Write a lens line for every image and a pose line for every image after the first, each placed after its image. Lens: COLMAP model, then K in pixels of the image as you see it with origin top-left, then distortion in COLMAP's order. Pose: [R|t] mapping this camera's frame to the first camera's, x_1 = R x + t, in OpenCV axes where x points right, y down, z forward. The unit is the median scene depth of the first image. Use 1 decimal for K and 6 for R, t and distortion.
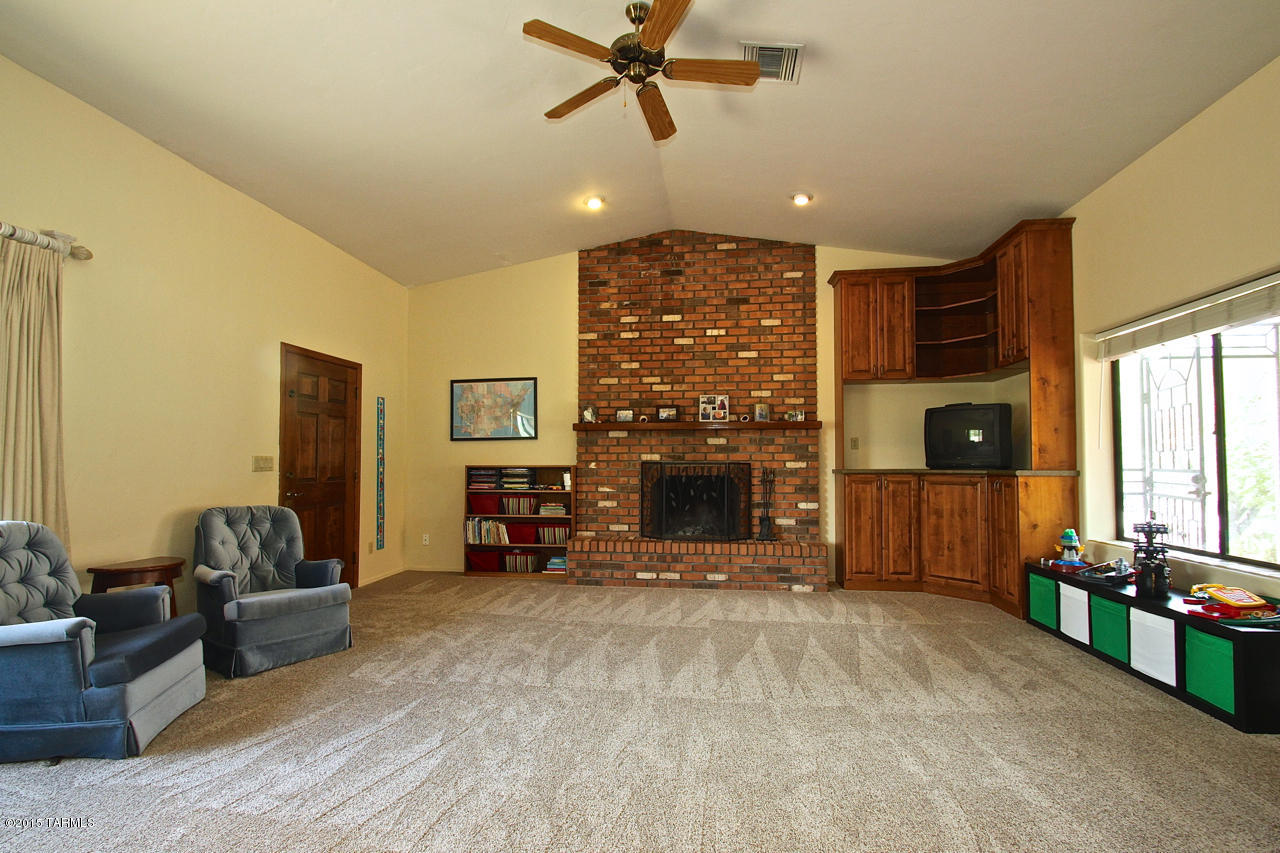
lens RADIAL K [[597.8, 0, 621.0], [0, 597.8, 440.1], [0, 0, 1]] dist [0.010018, -0.016836]
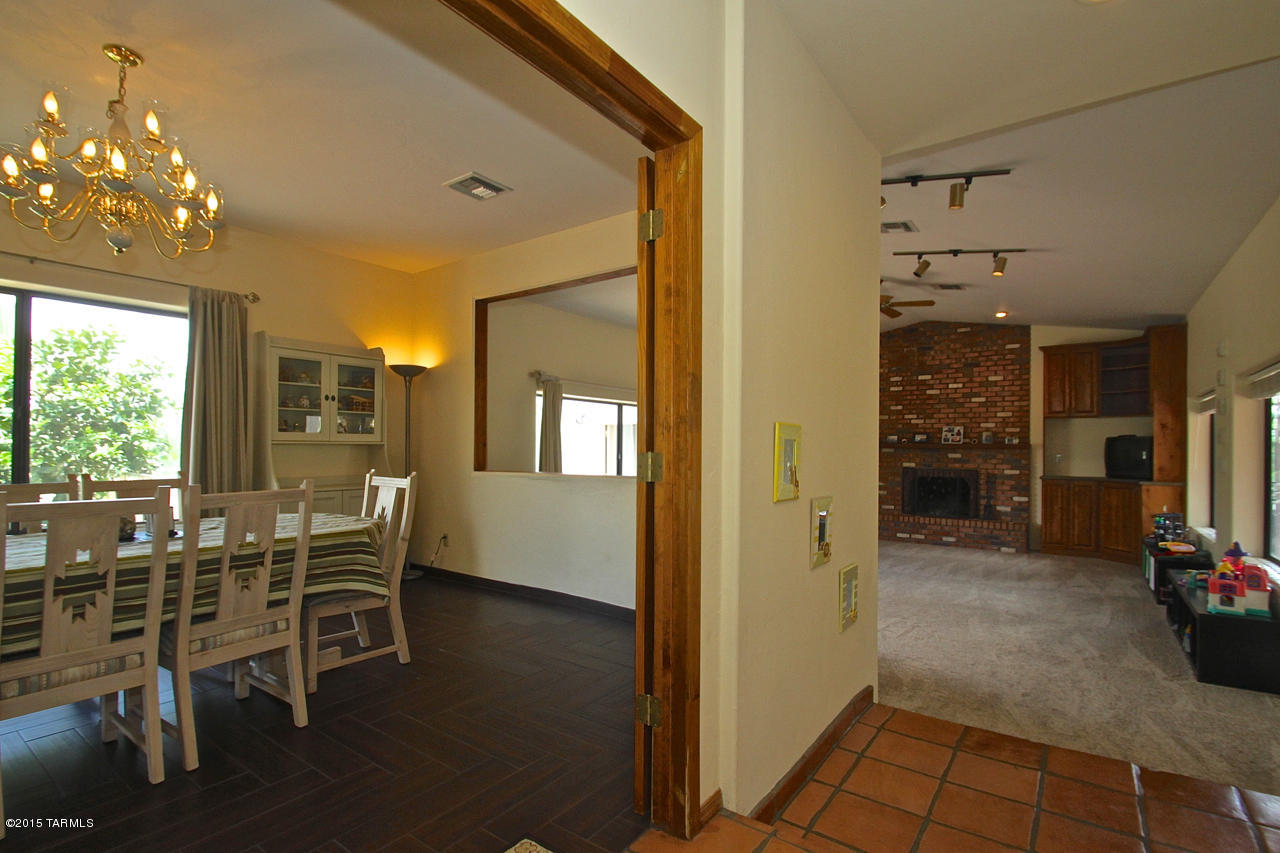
lens RADIAL K [[597.8, 0, 647.4], [0, 597.8, 444.2], [0, 0, 1]] dist [0.010018, -0.016836]
pose [[0.899423, 0.007348, -0.437018, 0.122852], [0.005748, 0.999573, 0.028636, -0.079444], [0.437042, -0.028268, 0.898997, -0.785145]]
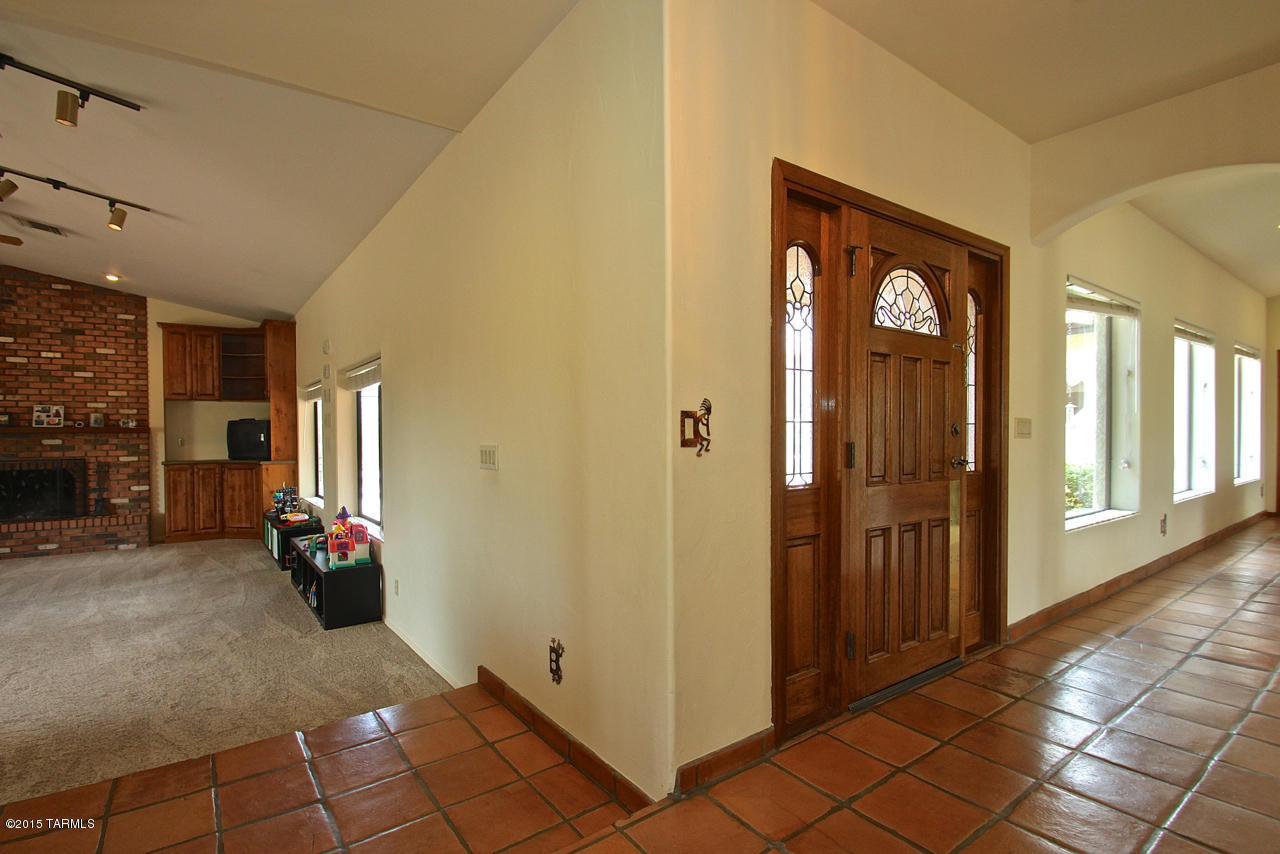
lens RADIAL K [[597.8, 0, 610.5], [0, 597.8, 445.8], [0, 0, 1]] dist [0.010018, -0.016836]
pose [[0.706686, -0.016727, 0.707329, 0.105581], [-0.023390, 0.998622, 0.046984, -0.078069], [-0.707140, -0.049748, 0.705321, -0.737386]]
